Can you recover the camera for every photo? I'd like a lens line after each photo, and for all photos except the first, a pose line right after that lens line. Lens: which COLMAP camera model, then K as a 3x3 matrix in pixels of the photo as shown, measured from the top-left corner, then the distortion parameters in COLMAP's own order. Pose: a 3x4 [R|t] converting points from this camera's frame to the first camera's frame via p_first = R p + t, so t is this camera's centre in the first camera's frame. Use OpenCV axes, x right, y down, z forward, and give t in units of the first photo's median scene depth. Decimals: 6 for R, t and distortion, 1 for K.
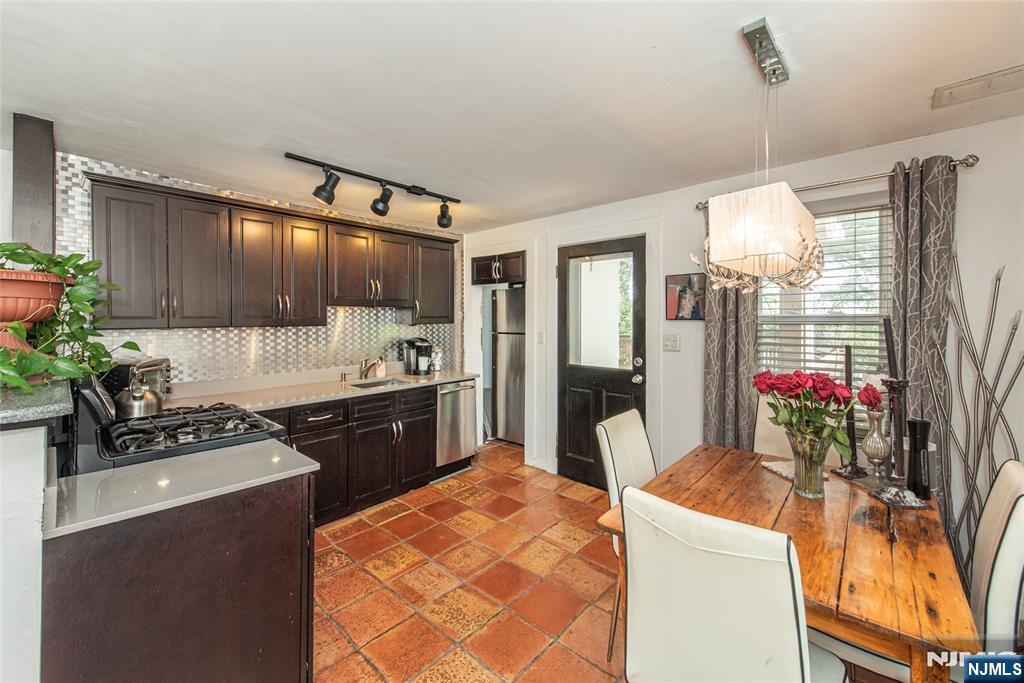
lens RADIAL K [[402.9, 0, 511.1], [0, 402.9, 321.2], [0, 0, 1]] dist [0.010449, -0.000030]
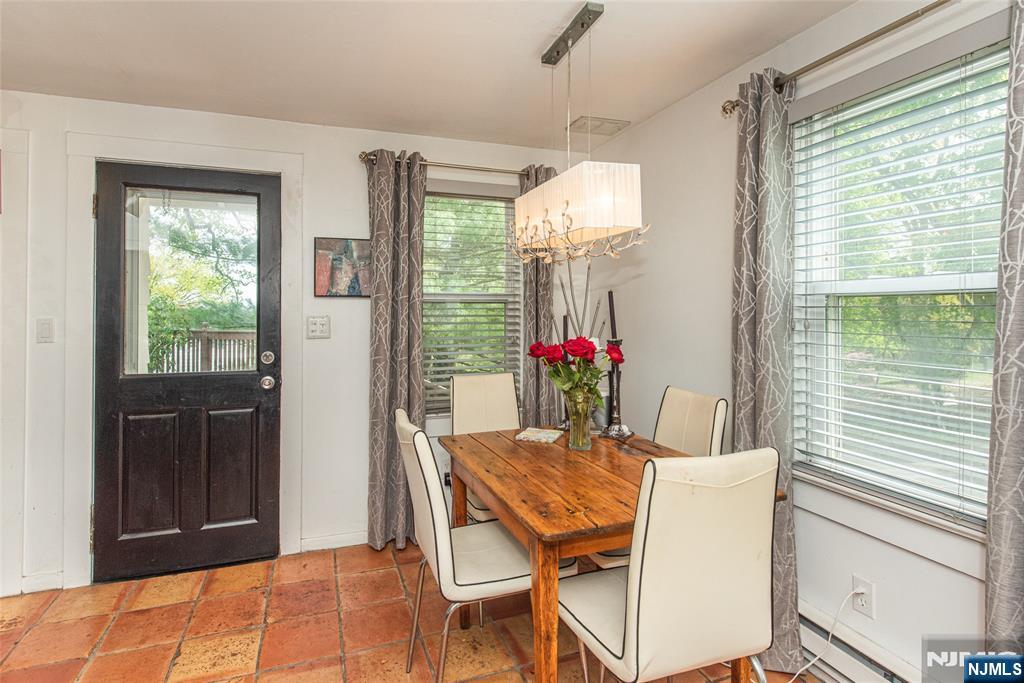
lens RADIAL K [[523.4, 0, 510.6], [0, 523.4, 307.3], [0, 0, 1]] dist [-0.000056, 0.000348]
pose [[0.480962, 0.006179, 0.876719, -0.268204], [0.001556, 0.999968, -0.007901, 0.022647], [-0.876740, 0.005164, 0.480937, 0.209483]]
